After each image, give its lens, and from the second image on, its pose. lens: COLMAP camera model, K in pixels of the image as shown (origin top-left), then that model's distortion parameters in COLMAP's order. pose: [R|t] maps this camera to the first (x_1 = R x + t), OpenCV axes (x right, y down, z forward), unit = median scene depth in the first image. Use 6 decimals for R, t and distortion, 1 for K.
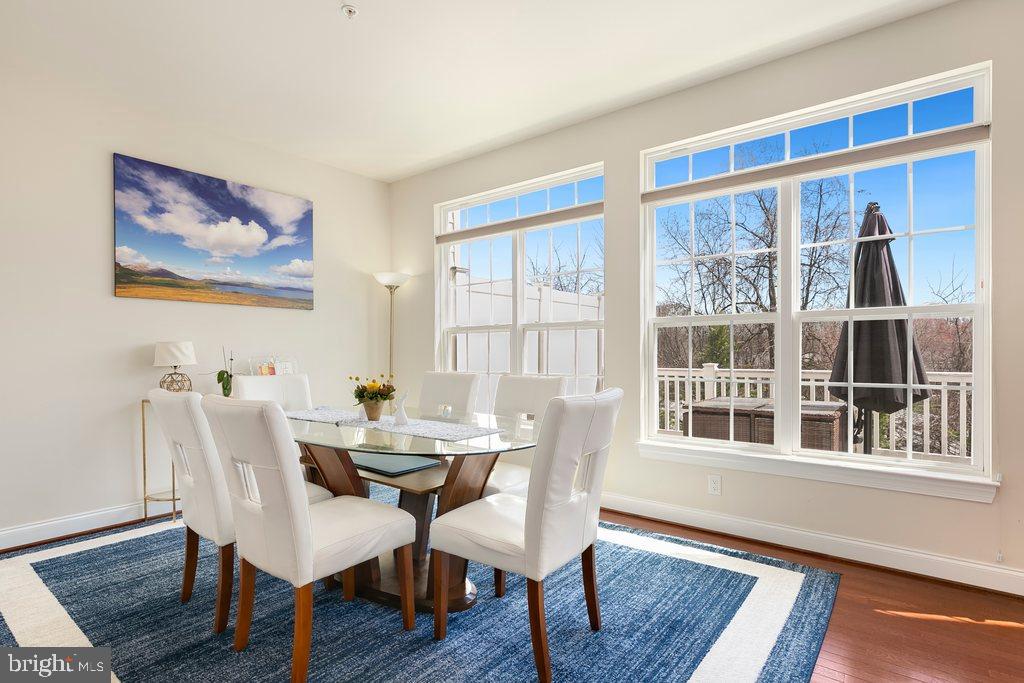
lens RADIAL K [[514.3, 0, 506.7], [0, 514.3, 354.8], [0, 0, 1]] dist [-0.000744, -0.000042]
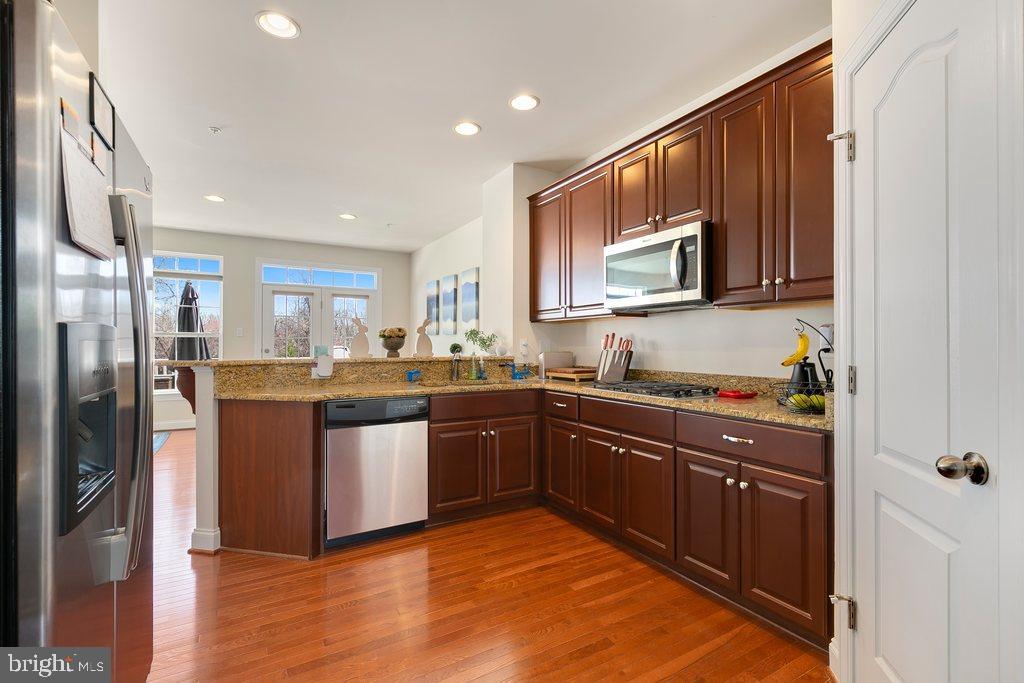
lens RADIAL K [[461.6, 0, 510.0], [0, 461.6, 345.8], [0, 0, 1]] dist [0.003948, -0.000120]
pose [[0.361519, 0.006080, 0.932345, -0.675691], [0.003184, 0.999965, -0.007756, -0.001031], [-0.932359, 0.005773, 0.361487, -1.064045]]
